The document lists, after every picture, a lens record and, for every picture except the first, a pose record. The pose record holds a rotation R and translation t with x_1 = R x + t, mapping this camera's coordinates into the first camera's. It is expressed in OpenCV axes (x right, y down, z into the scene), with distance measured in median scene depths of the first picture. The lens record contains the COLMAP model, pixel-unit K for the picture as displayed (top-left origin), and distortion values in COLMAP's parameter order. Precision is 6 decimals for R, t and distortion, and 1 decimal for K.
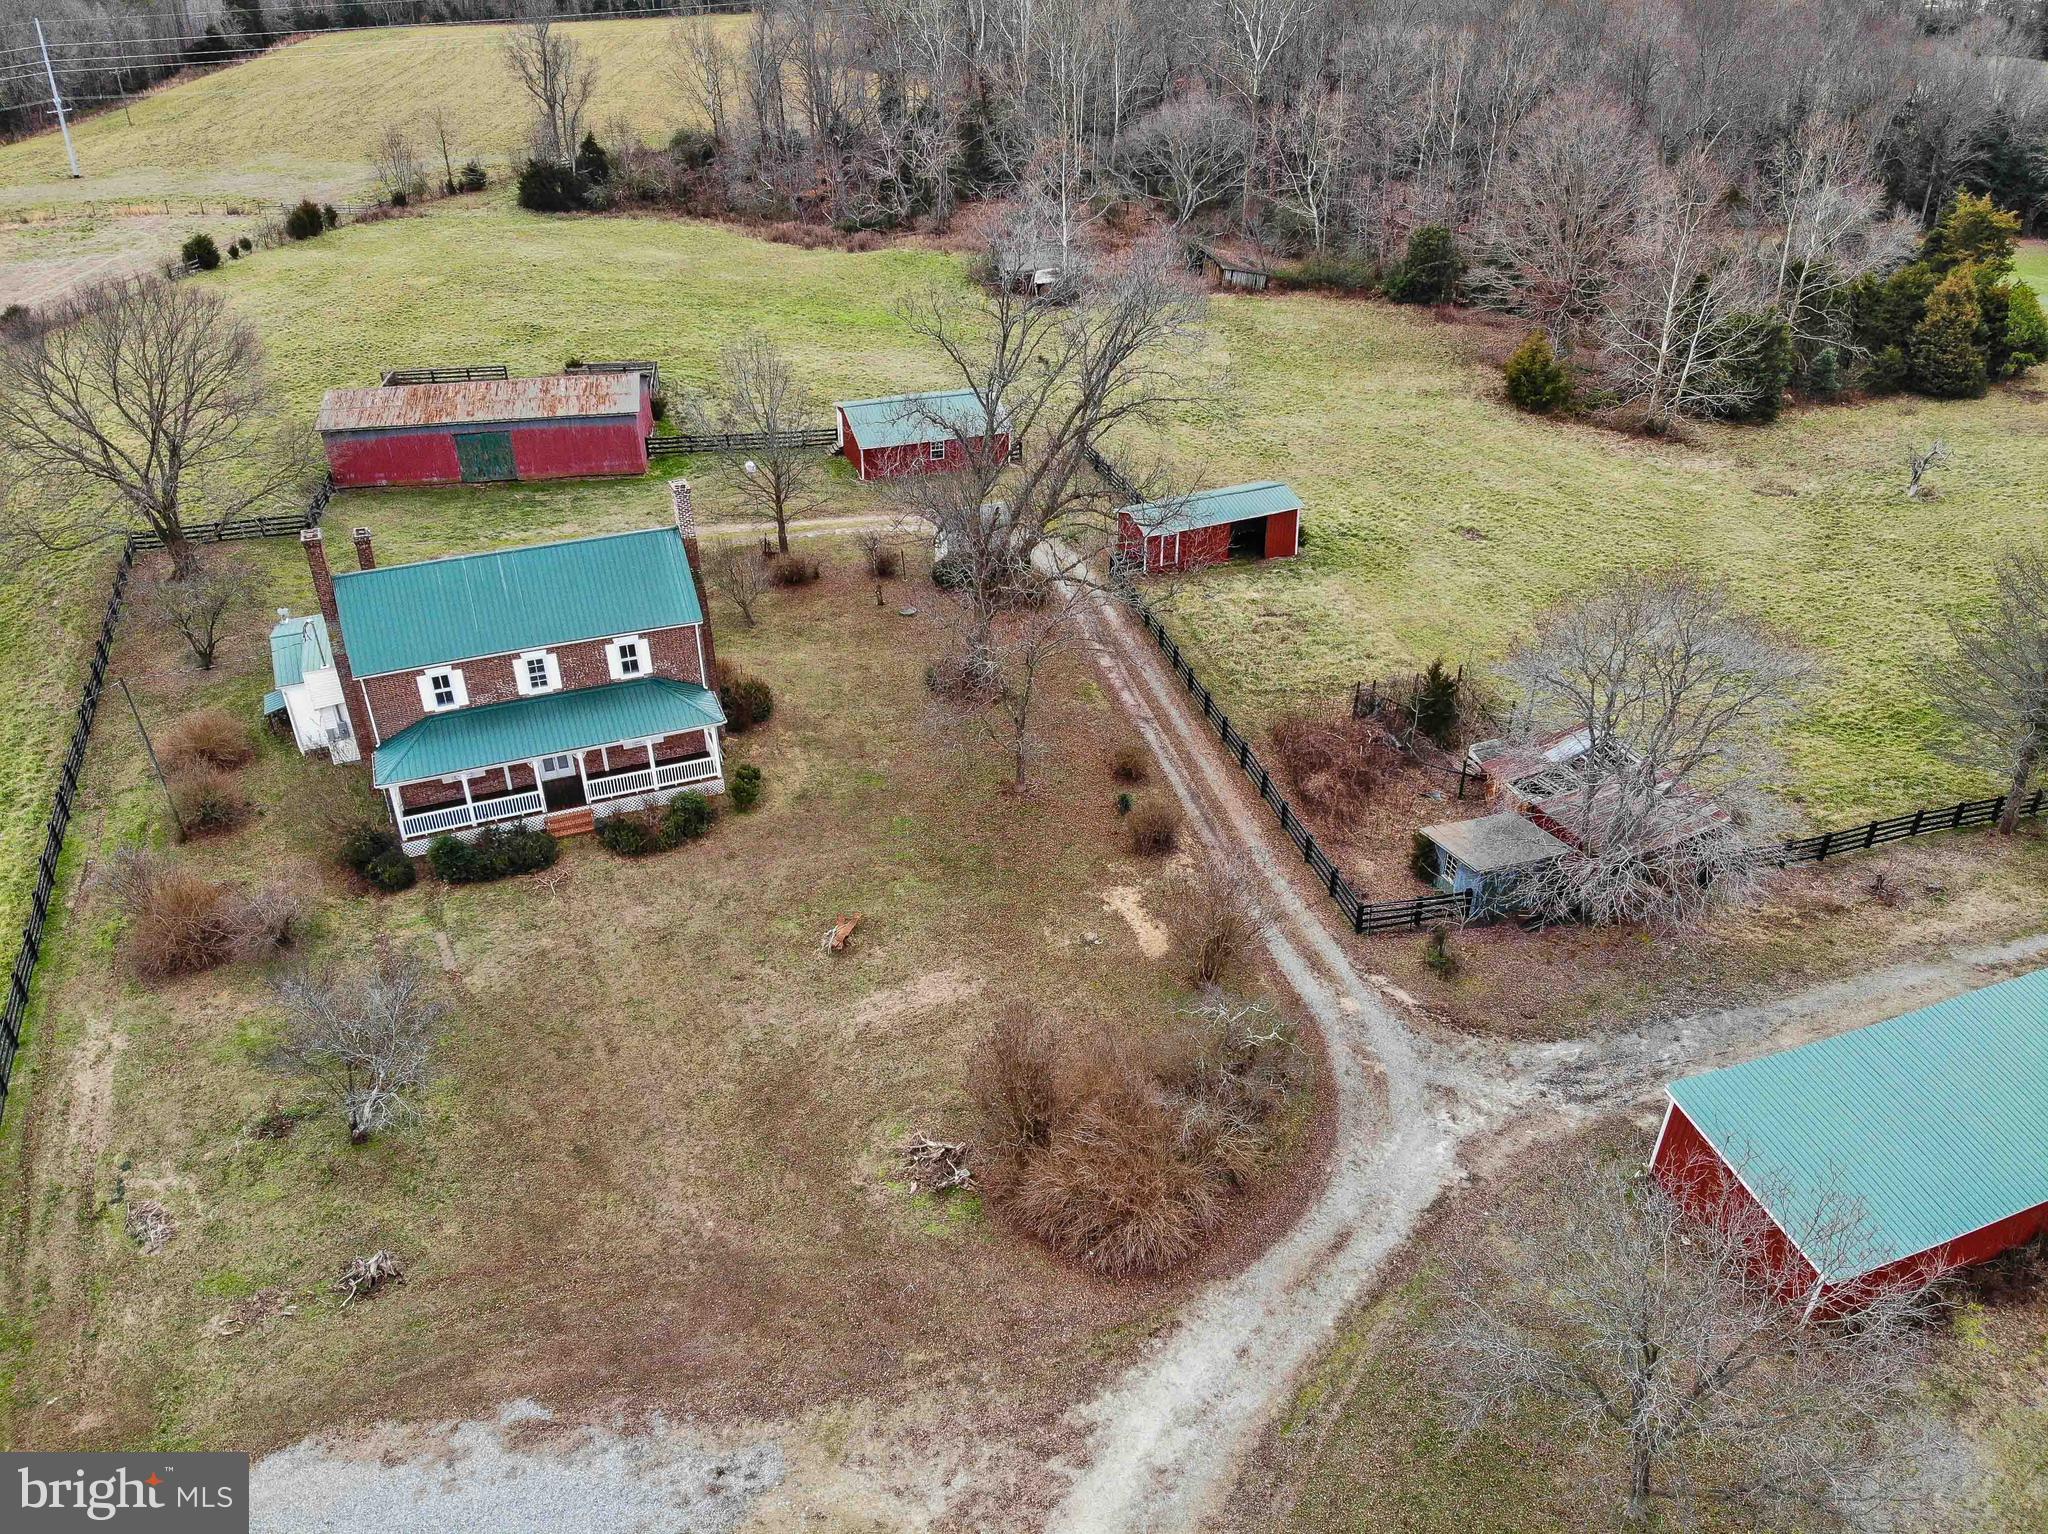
lens RADIAL K [[1509.8, 0, 1024.2], [0, 1509.8, 766.6], [0, 0, 1]] dist [0.054389, -0.168876]
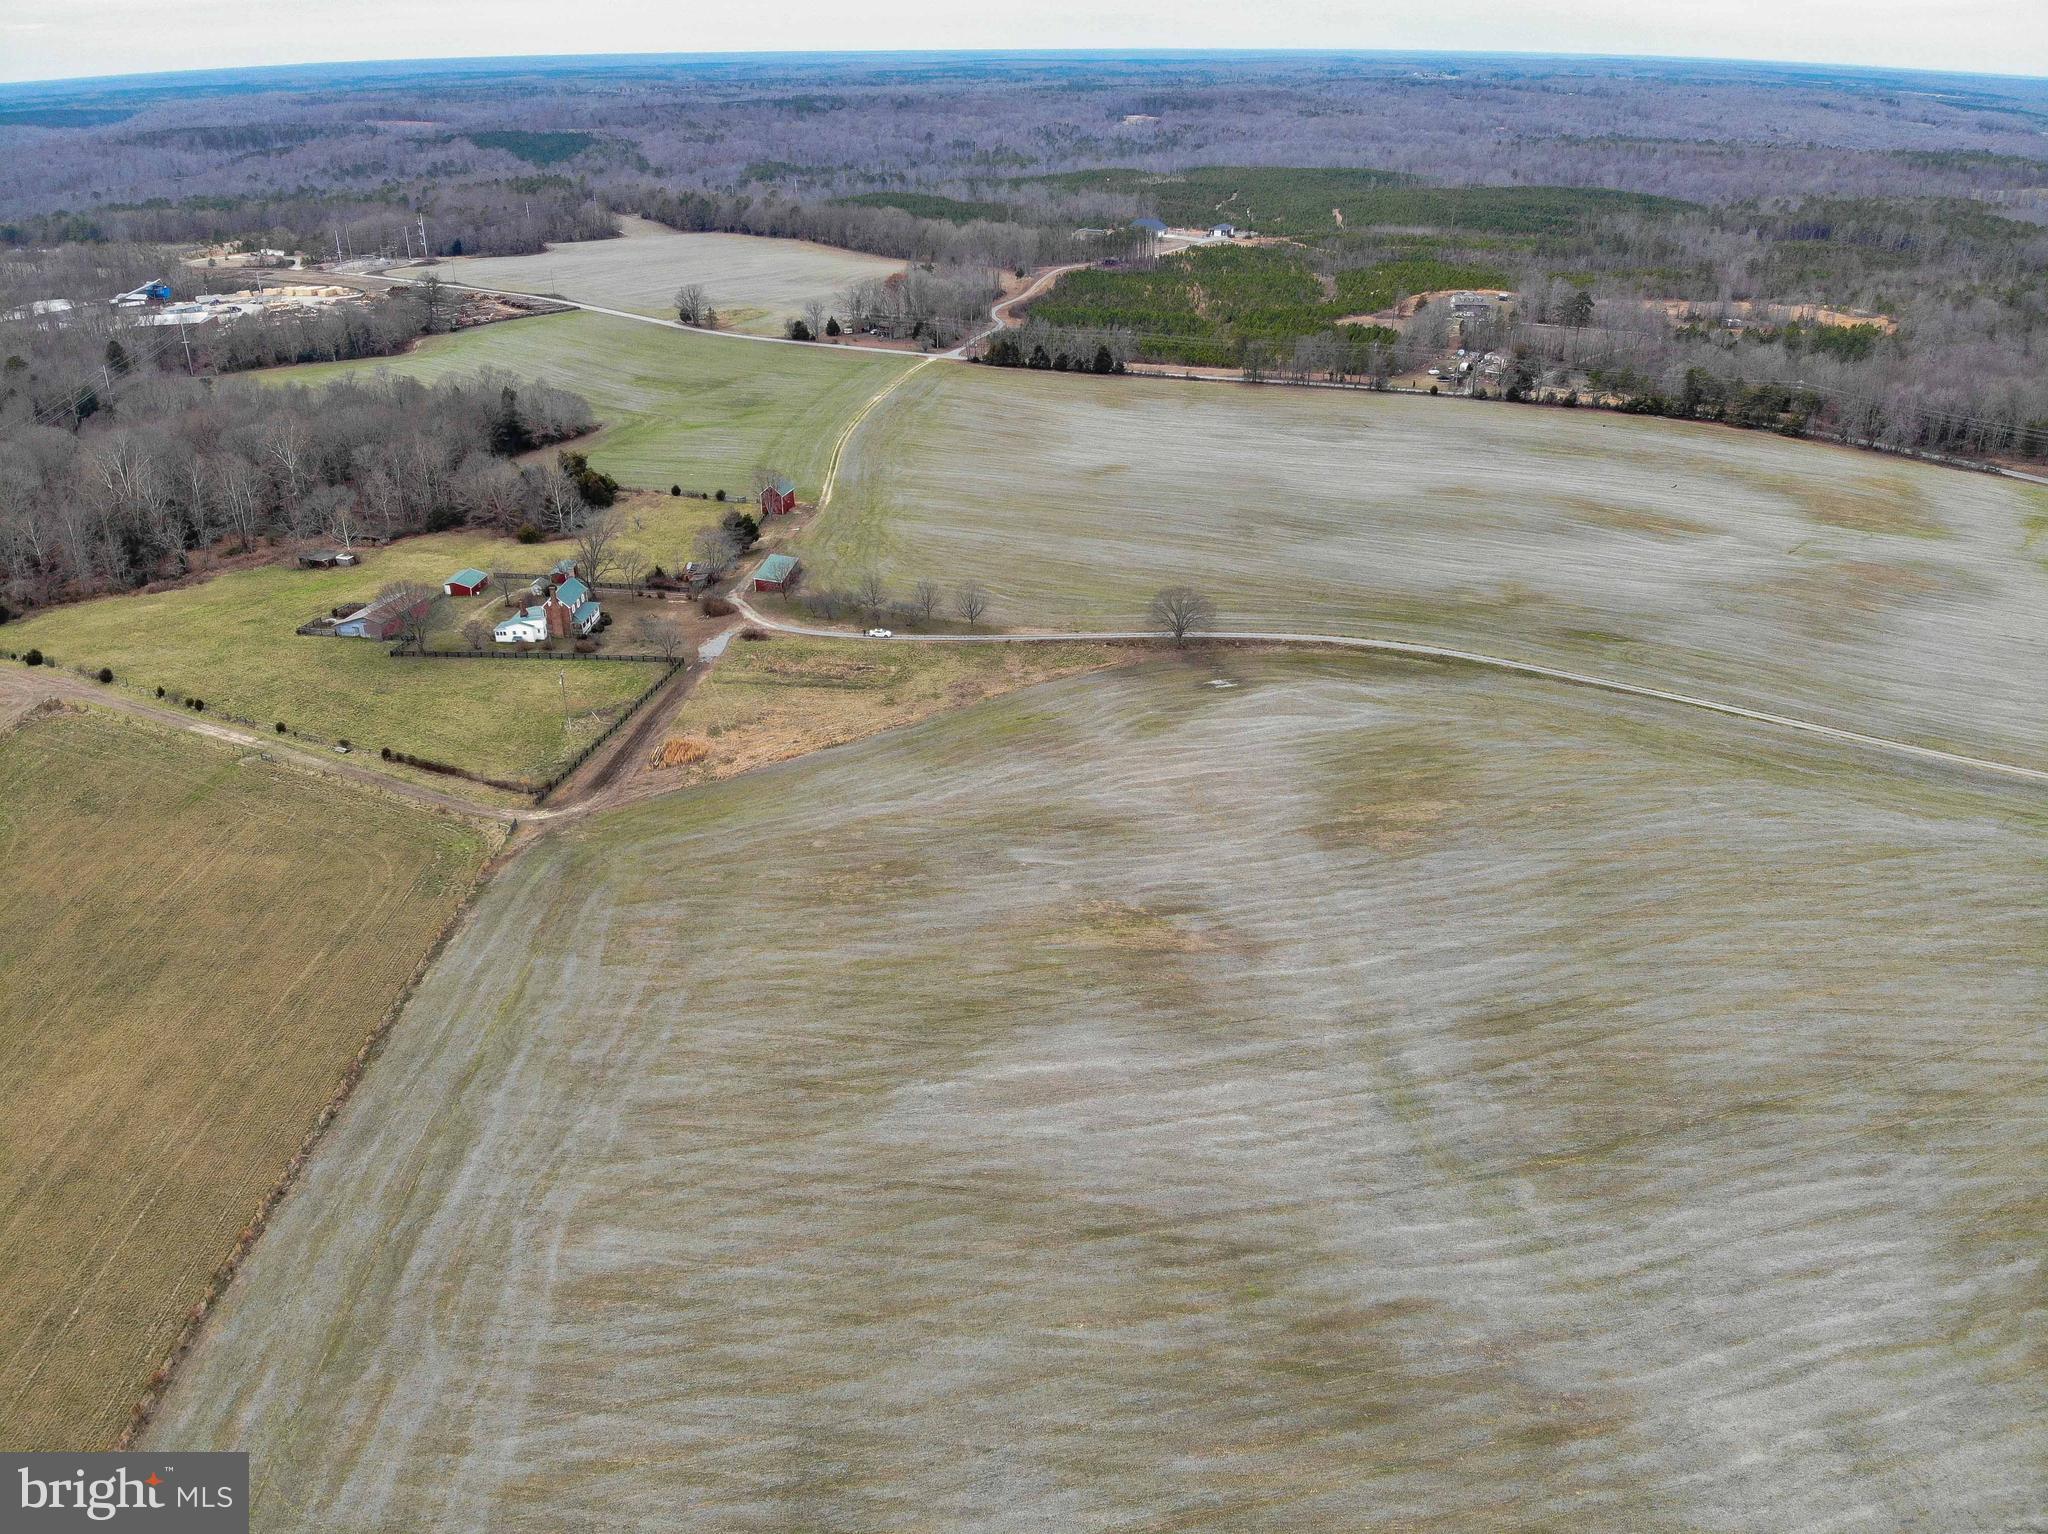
lens RADIAL K [[1492.6, 0, 1019.4], [0, 1492.6, 775.0], [0, 0, 1]] dist [0.113915, -0.280089]
pose [[0.398468, -0.396285, 0.827153, -4.805579], [0.482261, 0.857635, 0.178567, 0.293564], [-0.780159, 0.327750, 0.532853, -3.220078]]
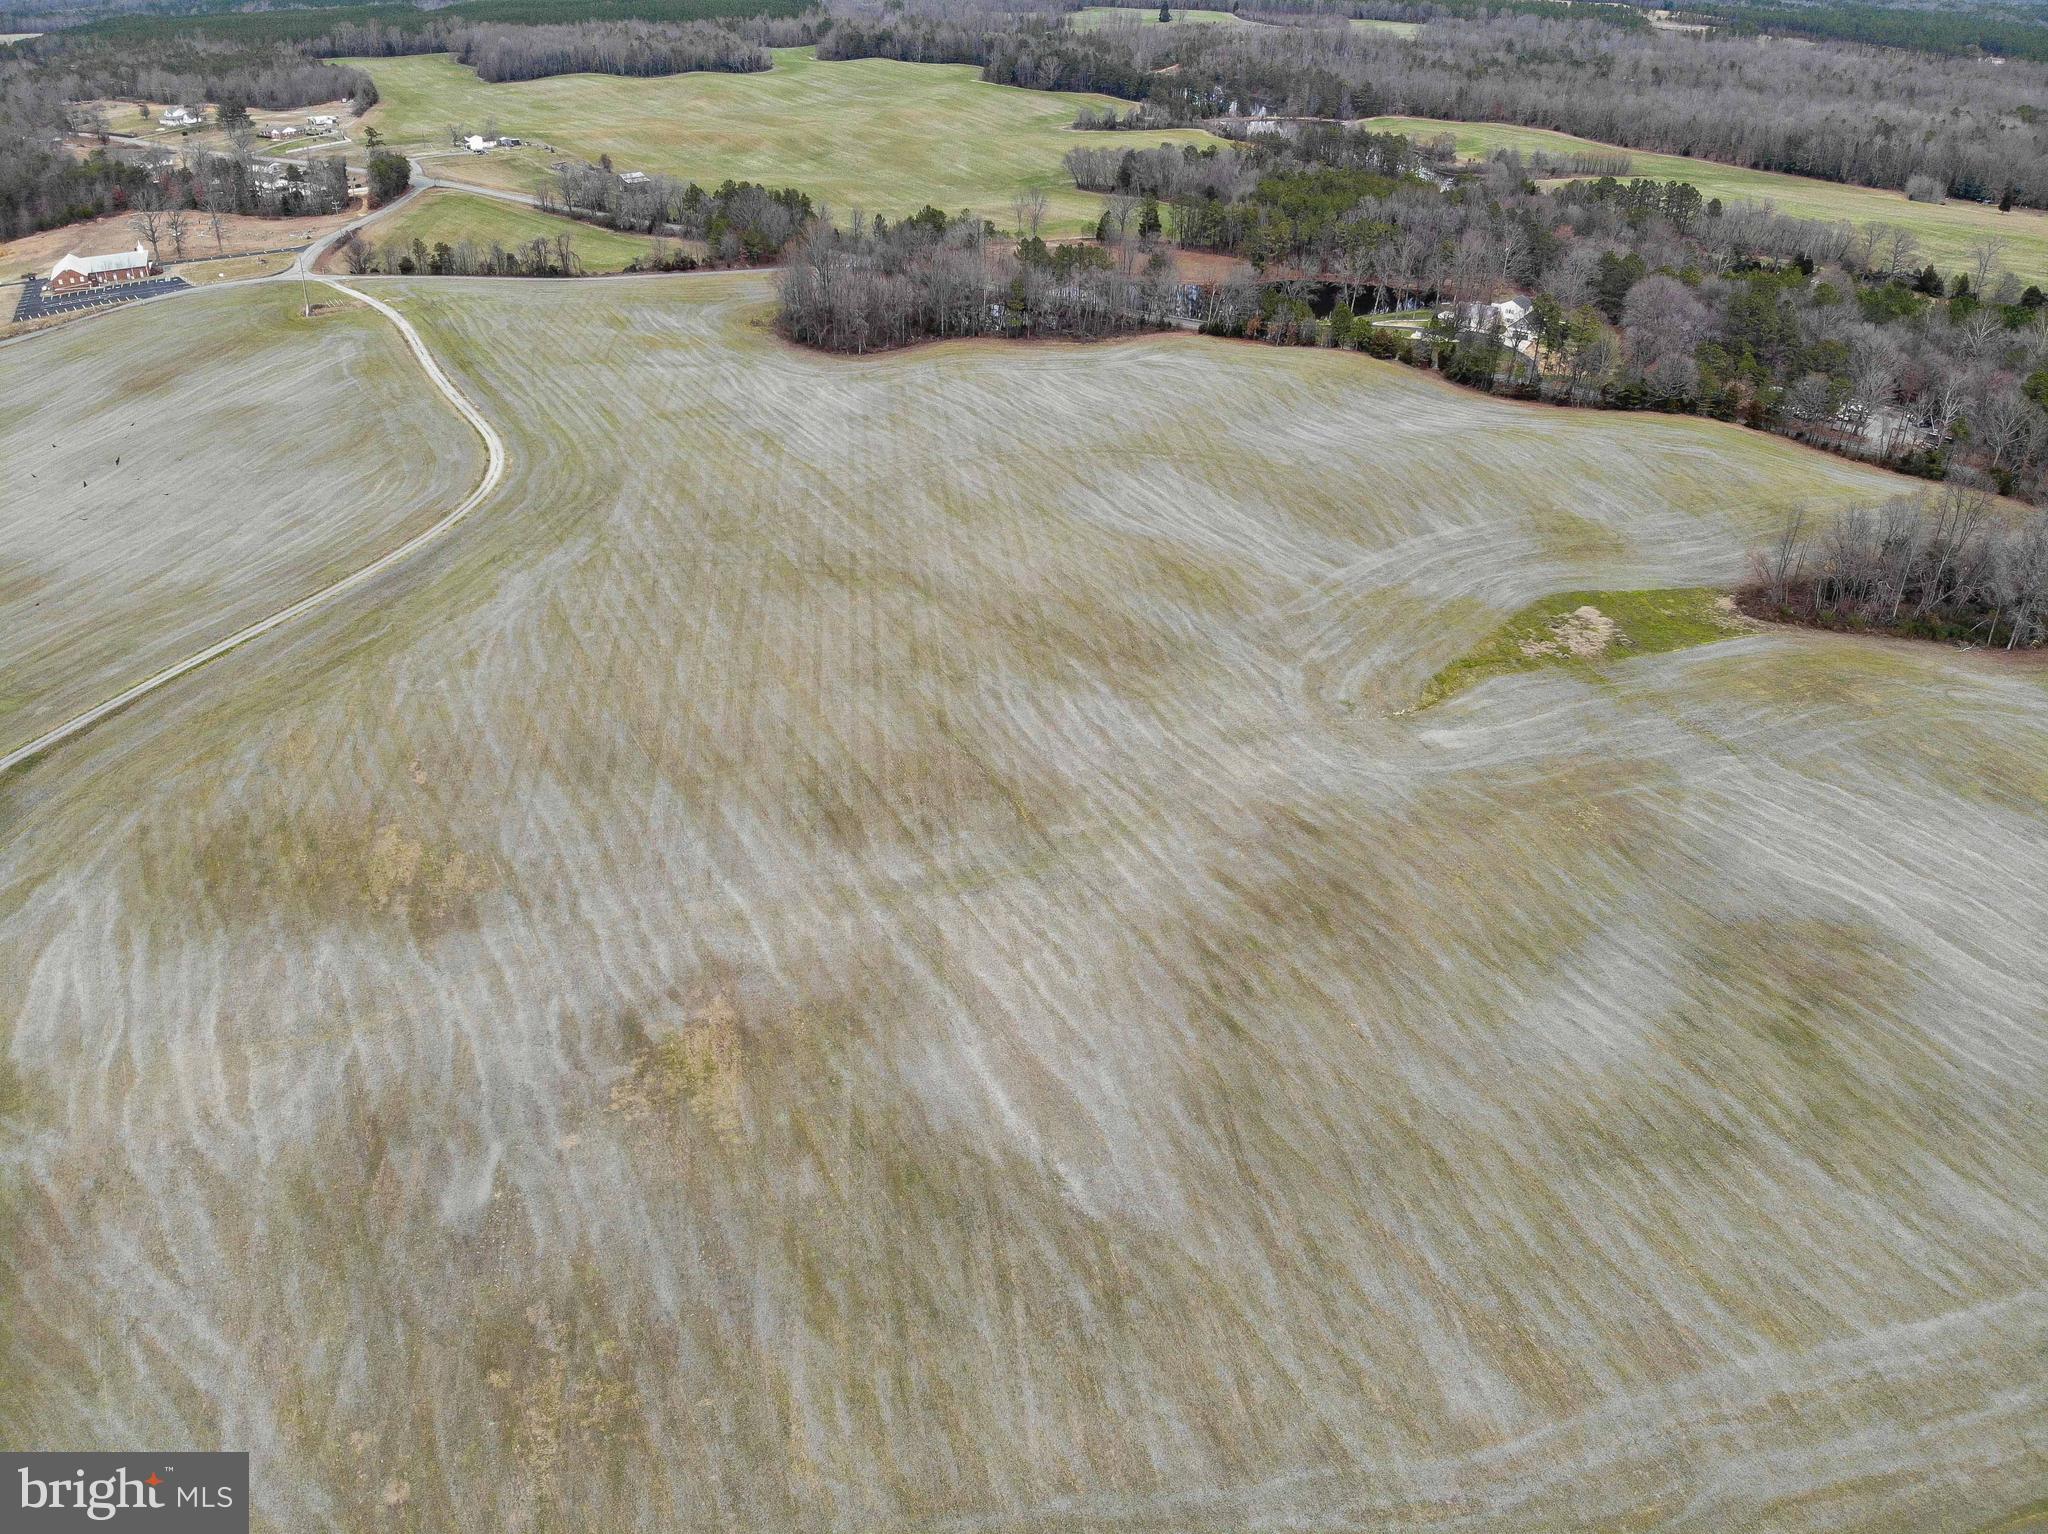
lens RADIAL K [[1509.8, 0, 1024.2], [0, 1509.8, 766.6], [0, 0, 1]] dist [0.054389, -0.168876]
pose [[-0.981627, -0.097543, 0.163993, -2.669854], [0.099161, 0.473501, 0.875194, -1.441848], [-0.163020, 0.875376, -0.455129, -0.415897]]
